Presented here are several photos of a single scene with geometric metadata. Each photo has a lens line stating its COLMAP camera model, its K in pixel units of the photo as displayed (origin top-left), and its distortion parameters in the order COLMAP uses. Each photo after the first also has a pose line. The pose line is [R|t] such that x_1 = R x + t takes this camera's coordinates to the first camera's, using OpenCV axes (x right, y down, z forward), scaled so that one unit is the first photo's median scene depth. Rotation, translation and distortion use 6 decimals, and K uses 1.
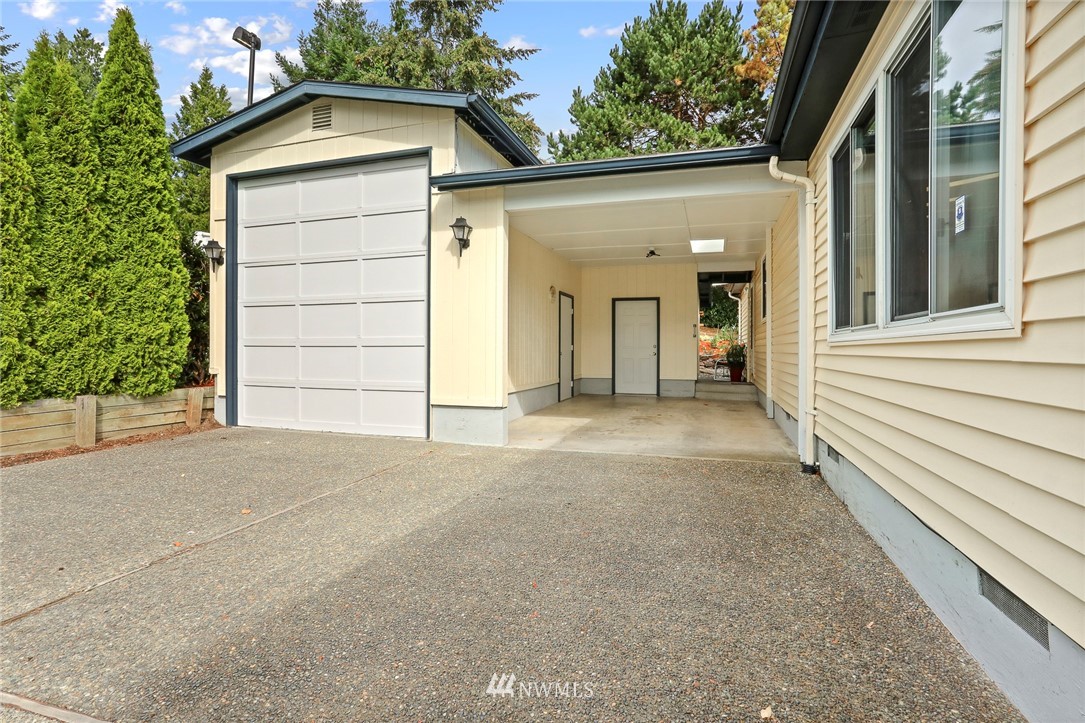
lens RADIAL K [[541.5, 0, 531.9], [0, 541.5, 351.0], [0, 0, 1]] dist [-0.026302, 0.005732]
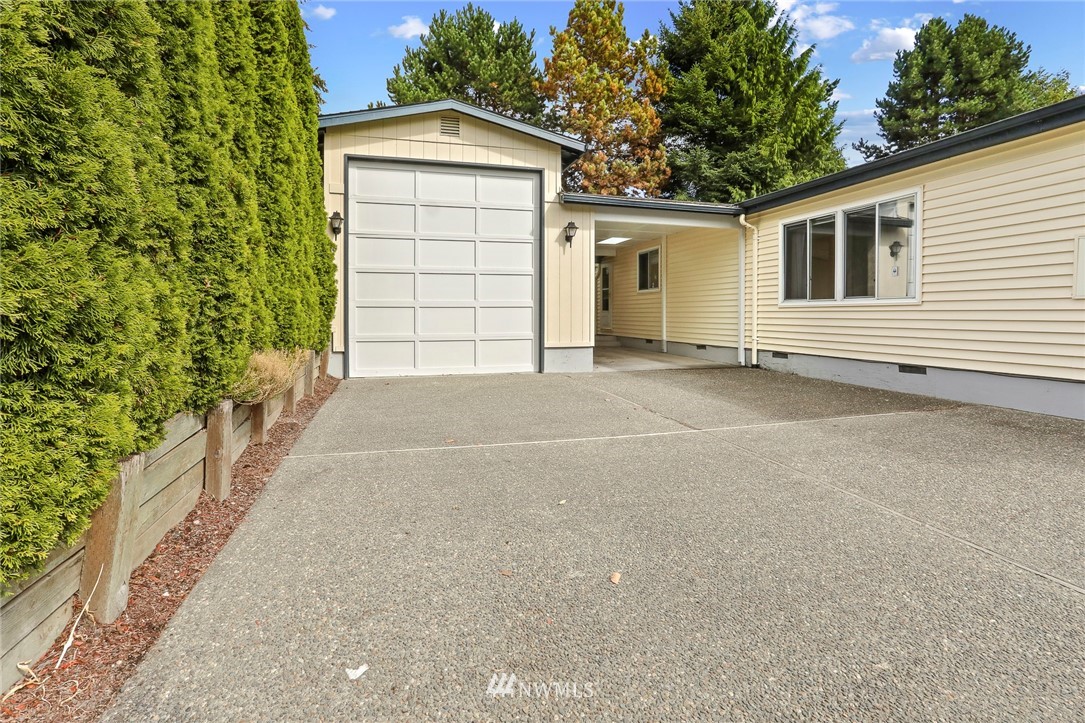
lens RADIAL K [[541.5, 0, 566.0], [0, 541.5, 318.2], [0, 0, 1]] dist [-0.026302, 0.005732]
pose [[0.820944, -0.008033, 0.570952, -0.886829], [0.004800, 0.999963, 0.007166, 0.009267], [-0.570989, -0.003143, 0.820952, -0.199248]]
